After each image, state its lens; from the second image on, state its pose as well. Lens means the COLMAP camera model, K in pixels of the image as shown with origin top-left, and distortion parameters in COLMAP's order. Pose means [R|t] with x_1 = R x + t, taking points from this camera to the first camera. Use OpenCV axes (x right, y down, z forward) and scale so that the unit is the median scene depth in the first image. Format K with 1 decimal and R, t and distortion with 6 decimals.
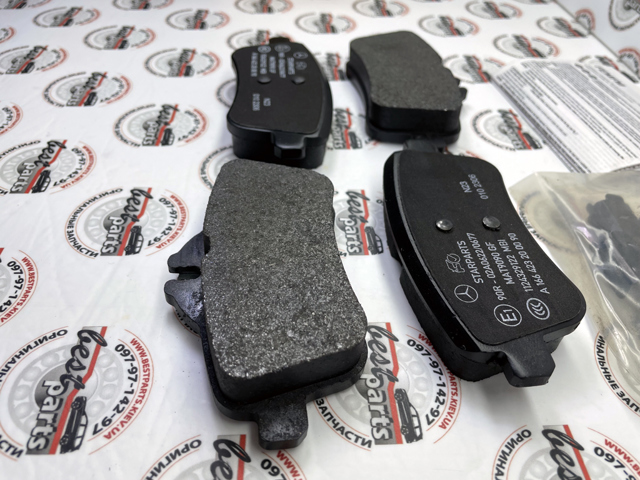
lens RADIAL K [[501.4, 0, 321.0], [0, 501.4, 240.8], [0, 0, 1]] dist [0.059104, -0.115001]
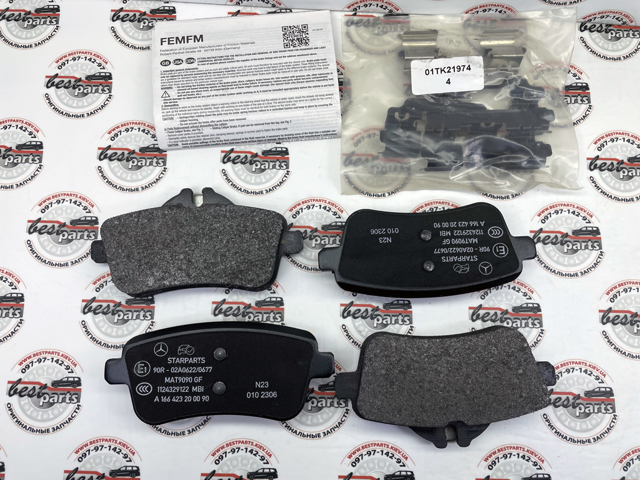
lens RADIAL K [[501.4, 0, 324.1], [0, 501.4, 232.3], [0, 0, 1]] dist [0.059104, -0.115001]
pose [[0.073522, -0.987516, 0.139308, 0.117471], [0.677052, 0.151987, 0.720070, -1.517168], [-0.732253, 0.041377, 0.679774, 0.189767]]
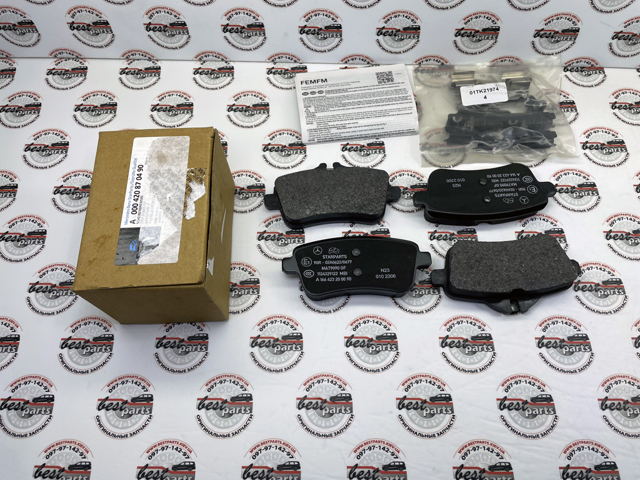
lens RADIAL K [[501.4, 0, 313.2], [0, 501.4, 233.1], [0, 0, 1]] dist [0.059104, -0.115001]
pose [[0.061021, -0.922747, 0.380544, -0.952417], [0.695441, 0.312788, 0.646936, -2.312588], [-0.715988, 0.225169, 0.660803, 0.041622]]
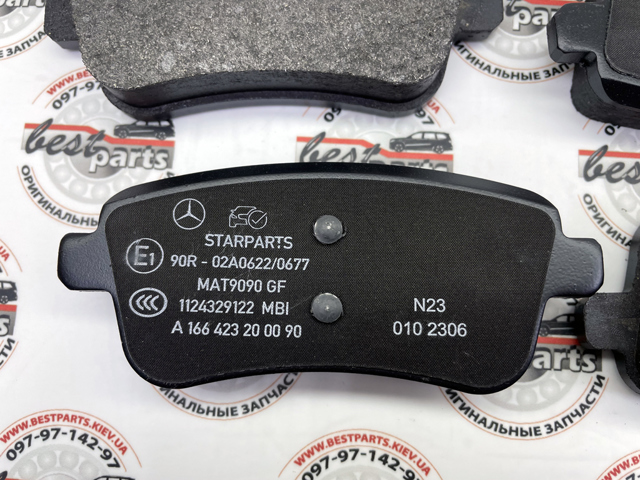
lens RADIAL K [[501.4, 0, 317.8], [0, 501.4, 243.1], [0, 0, 1]] dist [0.059104, -0.115001]
pose [[0.112970, -0.989718, 0.087722, -0.150760], [0.700728, 0.141953, 0.699163, -0.988510], [-0.704427, -0.017515, 0.709560, 1.097187]]
